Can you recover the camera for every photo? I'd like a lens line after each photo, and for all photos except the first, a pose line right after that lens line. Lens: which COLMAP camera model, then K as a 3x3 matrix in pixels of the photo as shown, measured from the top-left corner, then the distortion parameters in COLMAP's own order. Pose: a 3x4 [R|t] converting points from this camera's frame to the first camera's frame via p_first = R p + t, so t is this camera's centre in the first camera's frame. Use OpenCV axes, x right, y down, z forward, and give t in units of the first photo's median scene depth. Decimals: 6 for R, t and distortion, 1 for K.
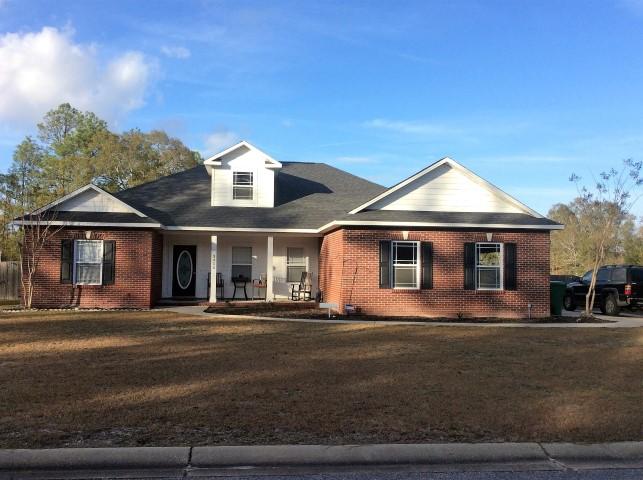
lens RADIAL K [[589.6, 0, 334.3], [0, 589.6, 238.6], [0, 0, 1]] dist [0.021521, 0.000000]
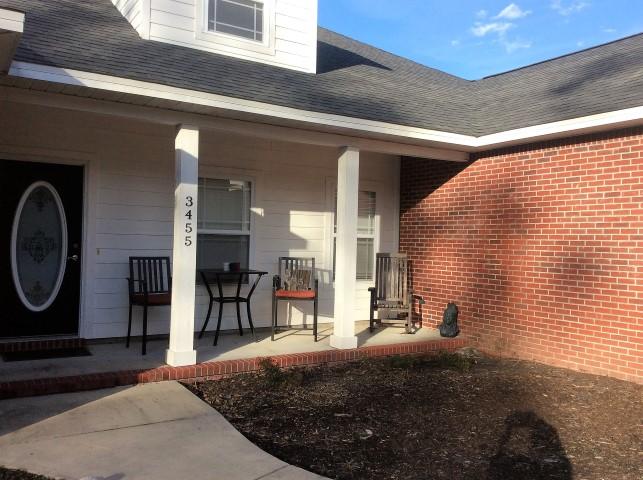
lens RADIAL K [[589.6, 0, 335.5], [0, 589.6, 240.4], [0, 0, 1]] dist [0.021521, 0.000000]
pose [[0.900560, 0.015810, 0.434444, -0.248546], [-0.041177, 0.997948, 0.049039, 0.029667], [-0.432777, -0.062052, 0.899363, 0.678534]]
